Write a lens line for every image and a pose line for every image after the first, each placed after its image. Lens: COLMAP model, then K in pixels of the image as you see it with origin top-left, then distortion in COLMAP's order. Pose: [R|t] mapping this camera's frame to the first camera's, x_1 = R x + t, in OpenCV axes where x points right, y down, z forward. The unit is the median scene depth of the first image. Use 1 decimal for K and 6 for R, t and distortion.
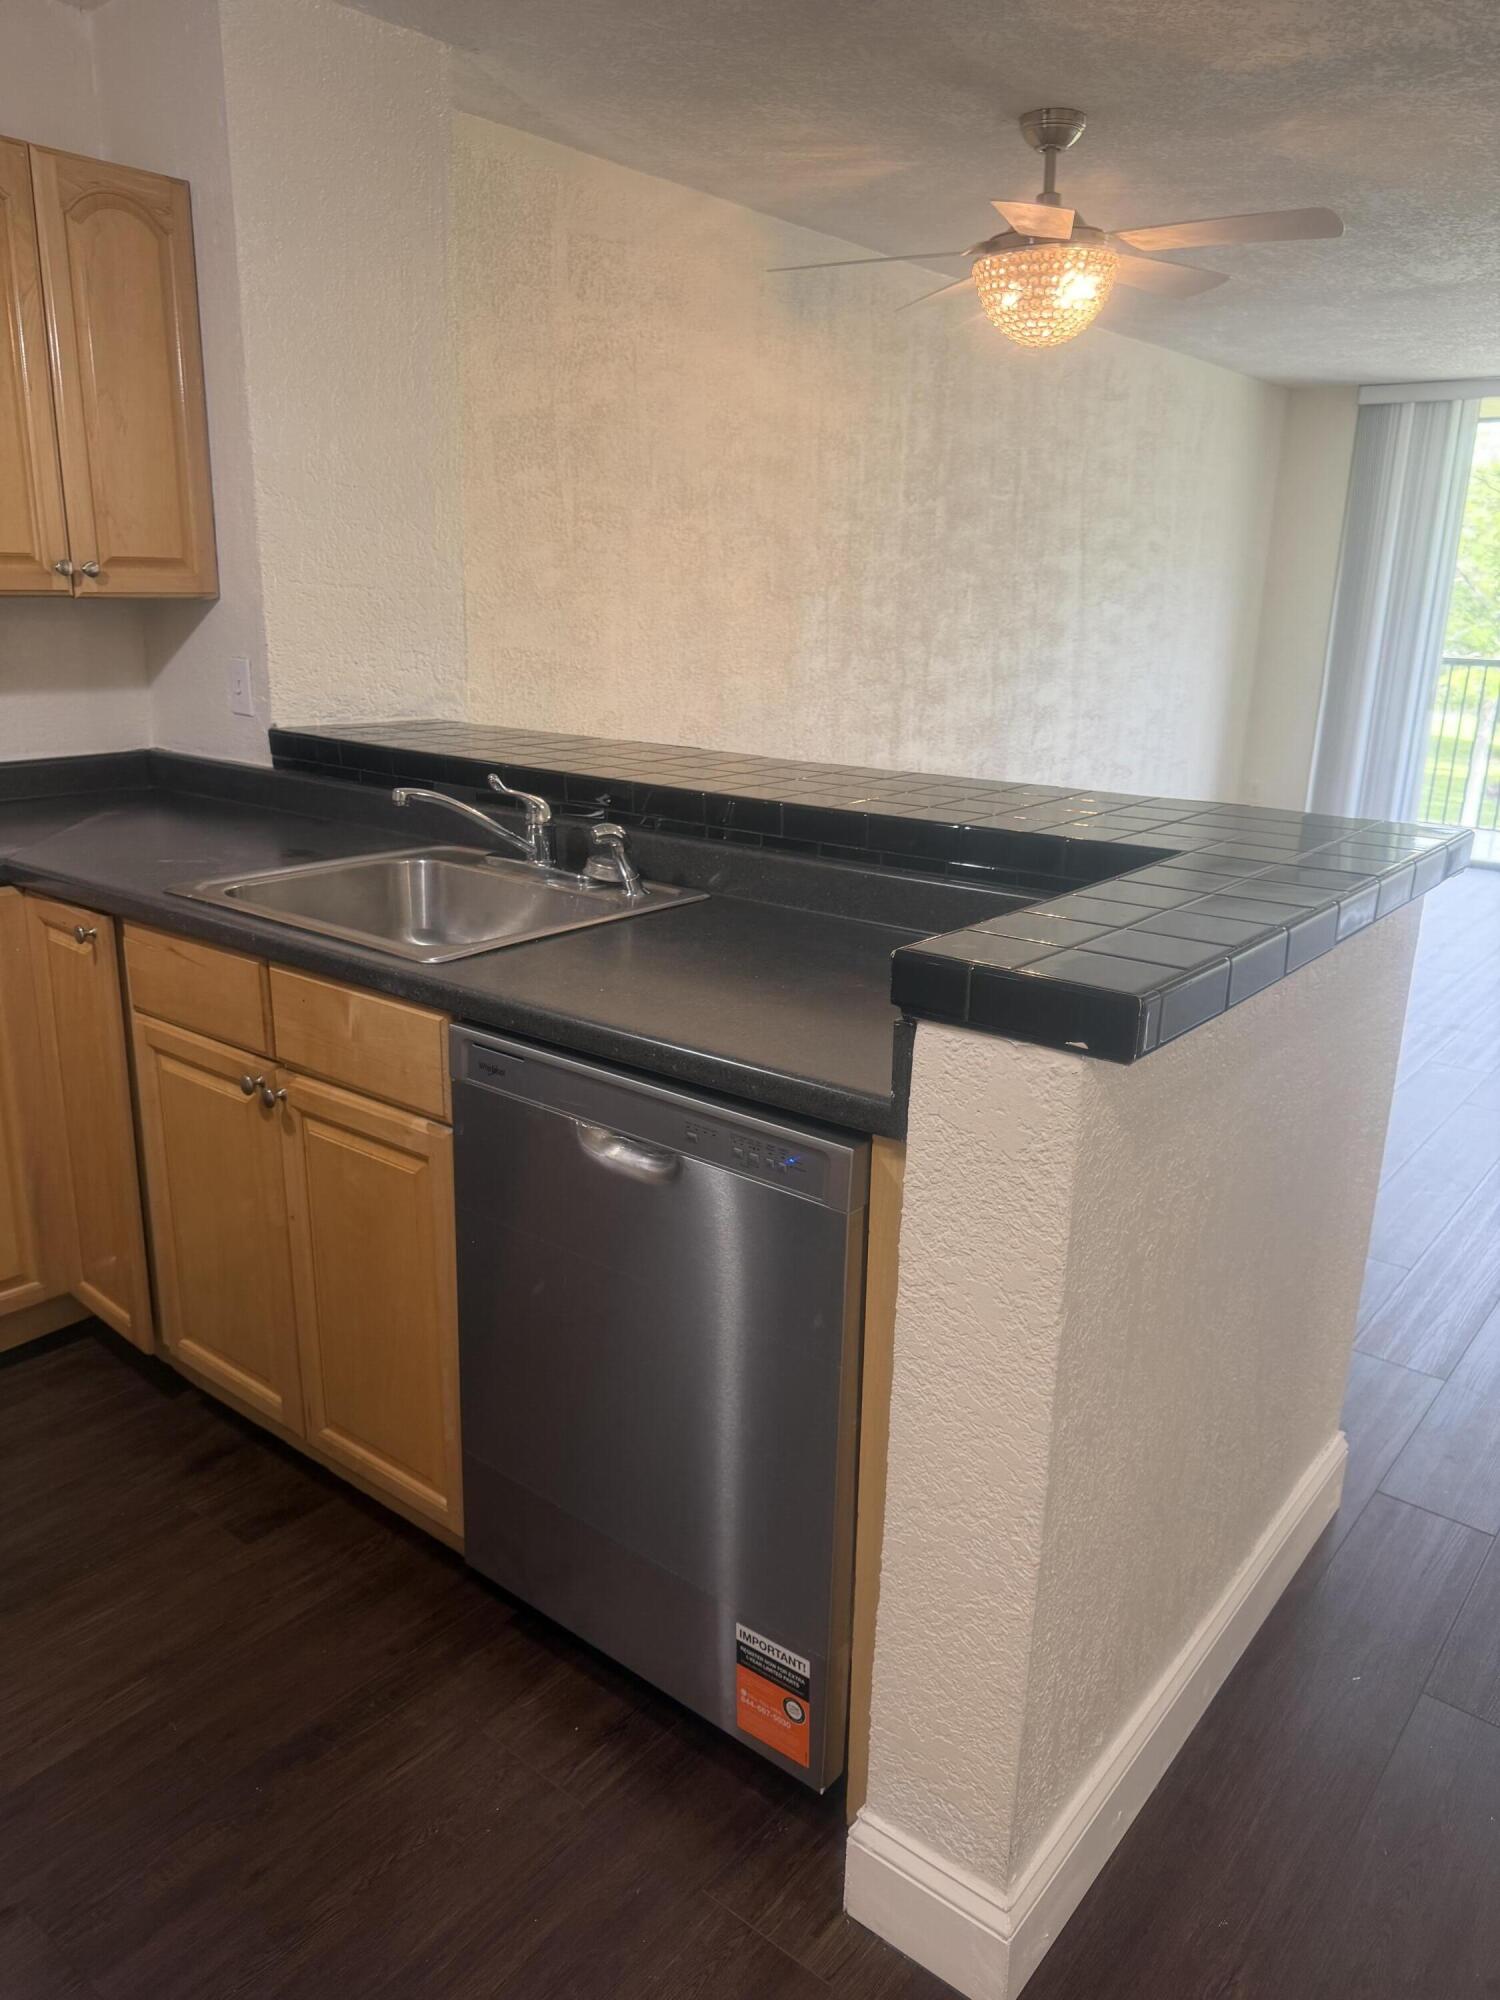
lens RADIAL K [[1417.2, 0, 750.0], [0, 1417.2, 1000.0], [0, 0, 1]] dist [0.003808, -0.001091]
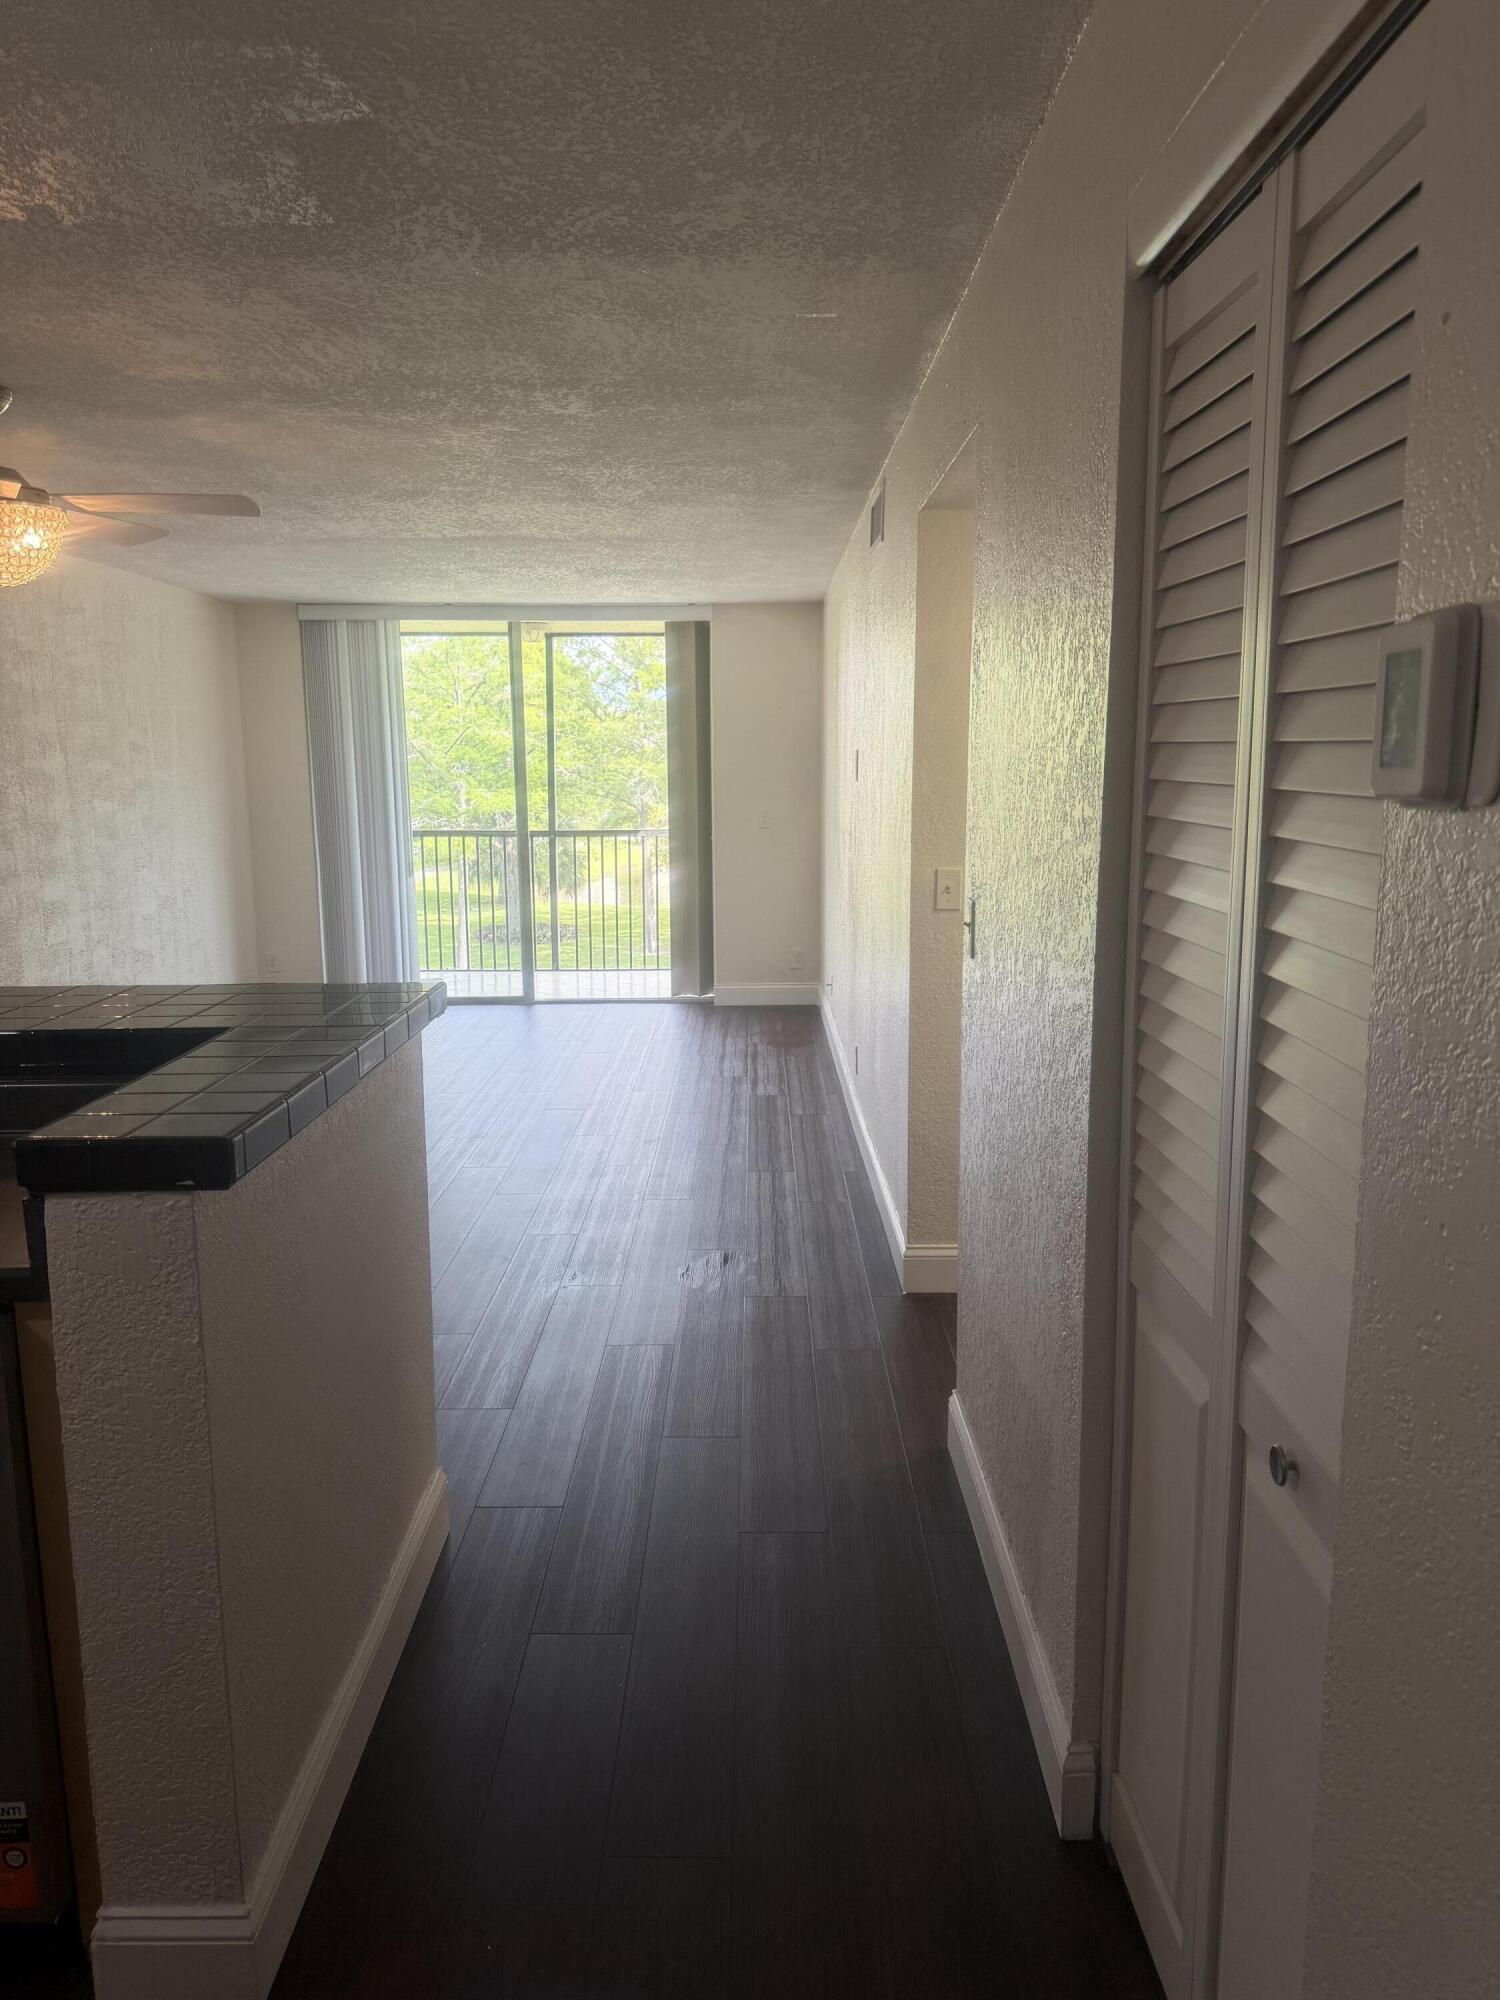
lens RADIAL K [[1413.5, 0, 779.6], [0, 1413.5, 1004.3], [0, 0, 1]] dist [0.062059, -0.086278]
pose [[0.769603, -0.130655, 0.625012, -0.069314], [0.197350, 0.979587, -0.038229, 0.012442], [-0.607259, 0.152767, 0.779679, -0.183732]]
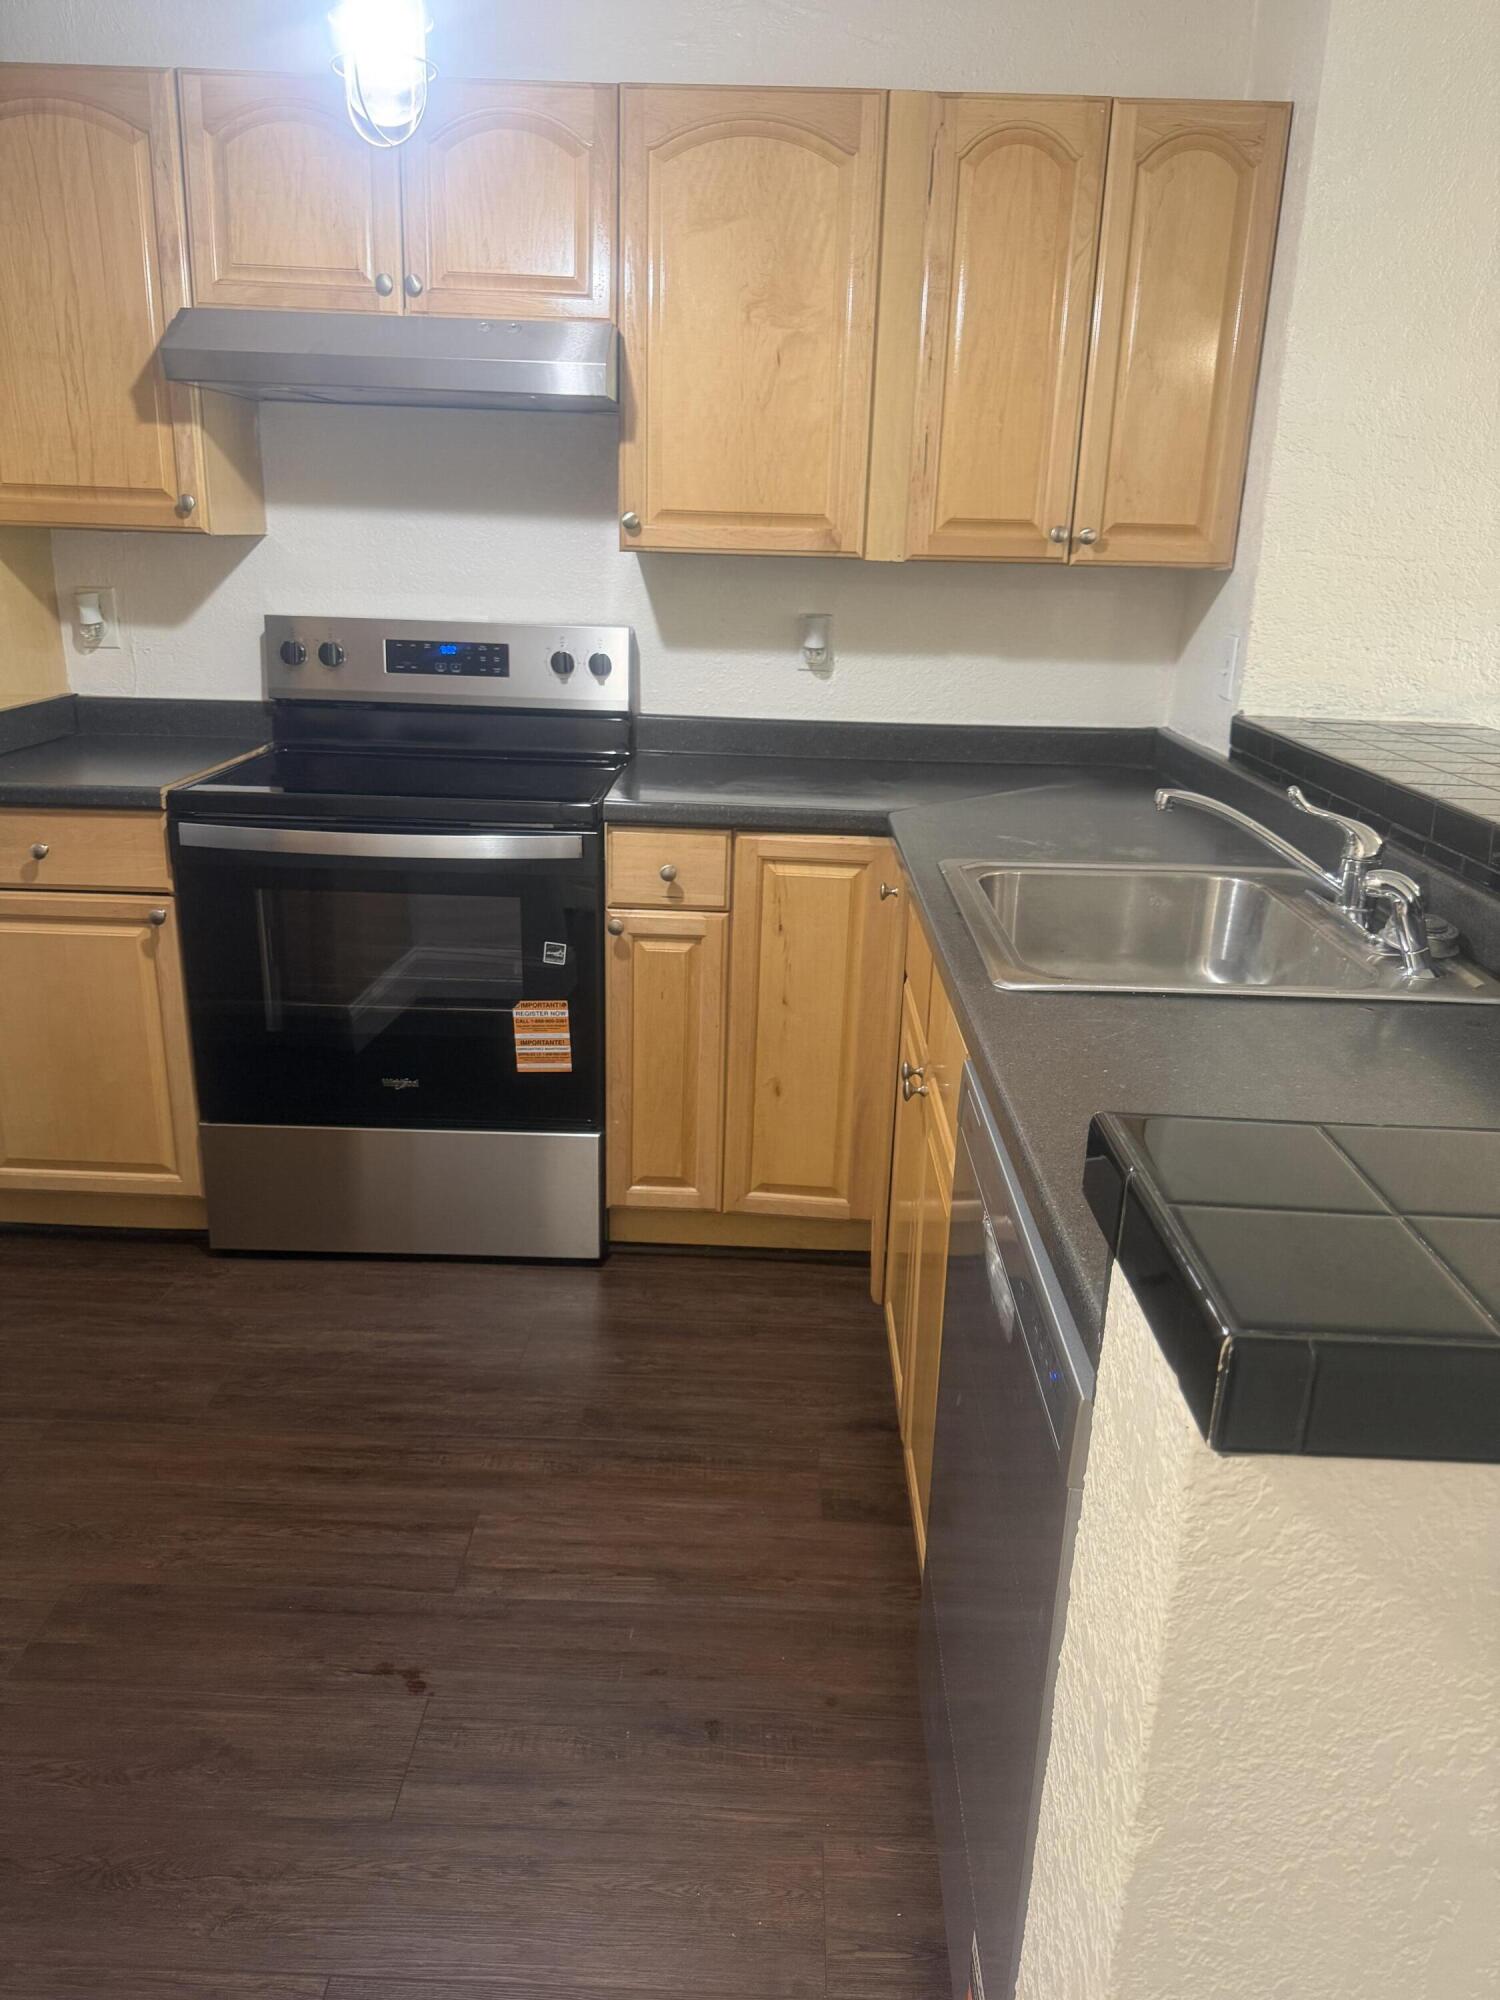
lens RADIAL K [[1413.5, 0, 779.6], [0, 1413.5, 1004.3], [0, 0, 1]] dist [0.062059, -0.086278]
pose [[0.616610, 0.243815, -0.748563, 0.218107], [-0.236932, 0.964224, 0.118891, -0.056350], [0.750770, 0.104049, 0.652318, 0.224622]]
